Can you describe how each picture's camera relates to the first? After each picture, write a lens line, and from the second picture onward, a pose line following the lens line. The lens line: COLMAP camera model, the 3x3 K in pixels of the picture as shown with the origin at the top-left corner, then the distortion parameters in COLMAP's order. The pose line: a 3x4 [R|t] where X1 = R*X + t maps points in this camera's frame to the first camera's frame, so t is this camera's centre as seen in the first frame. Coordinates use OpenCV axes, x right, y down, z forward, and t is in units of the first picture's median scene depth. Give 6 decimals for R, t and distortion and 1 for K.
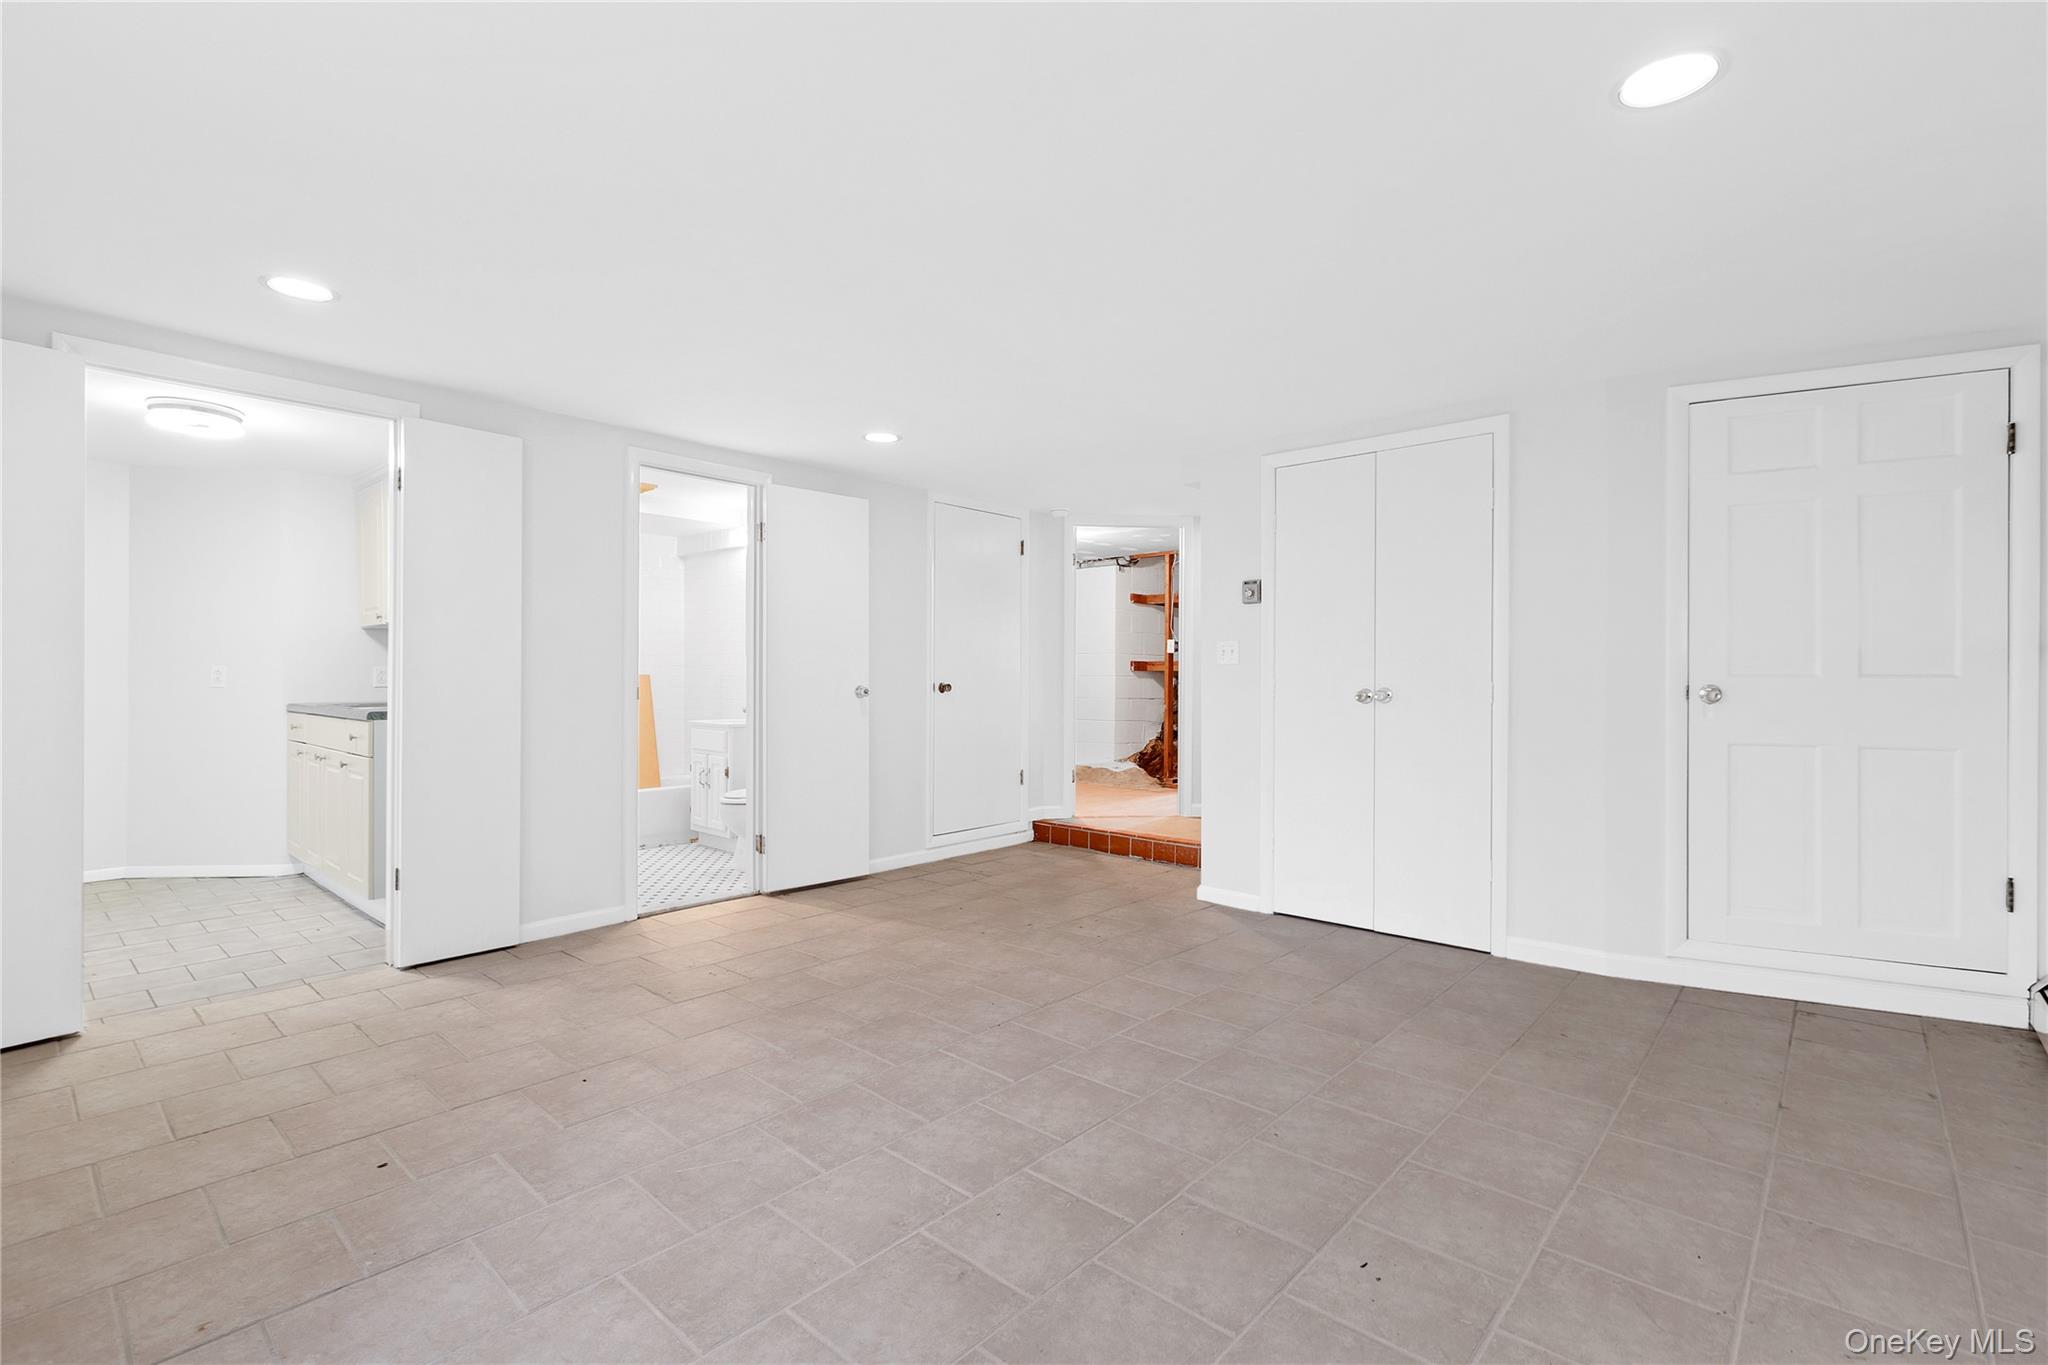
lens RADIAL K [[930.3, 0, 1023.3], [0, 930.3, 679.9], [0, 0, 1]] dist [0.002400, -0.000169]
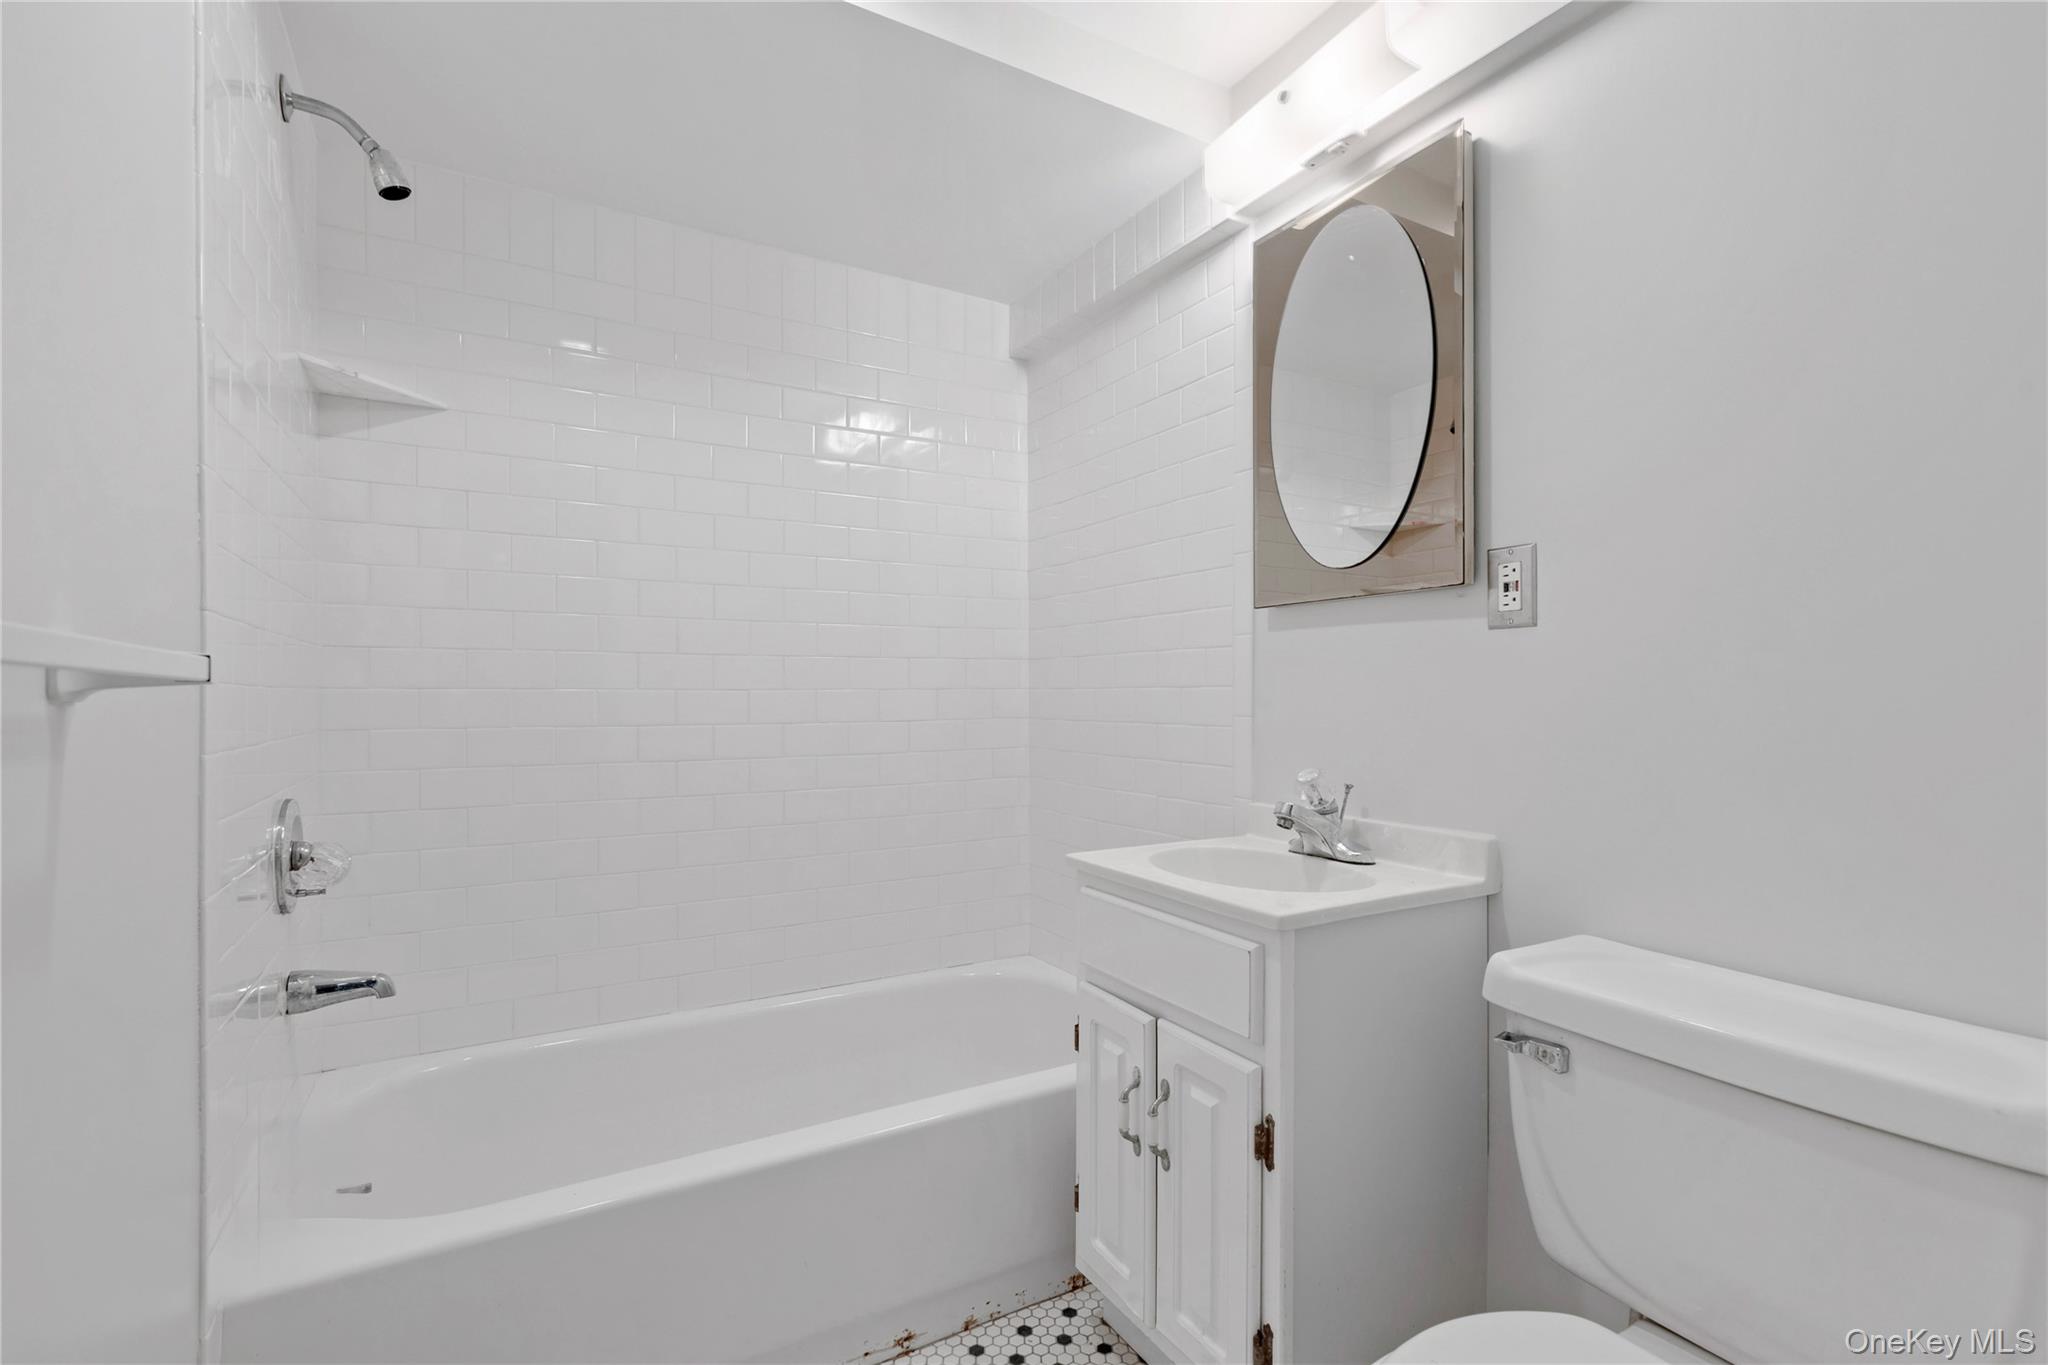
lens RADIAL K [[930.3, 0, 1023.3], [0, 930.3, 688.5], [0, 0, 1]] dist [0.002400, -0.000169]
pose [[0.952903, -0.002236, -0.303266, -0.299024], [0.001041, 0.999991, -0.004102, -0.002535], [0.303272, 0.003593, 0.952897, 0.762832]]
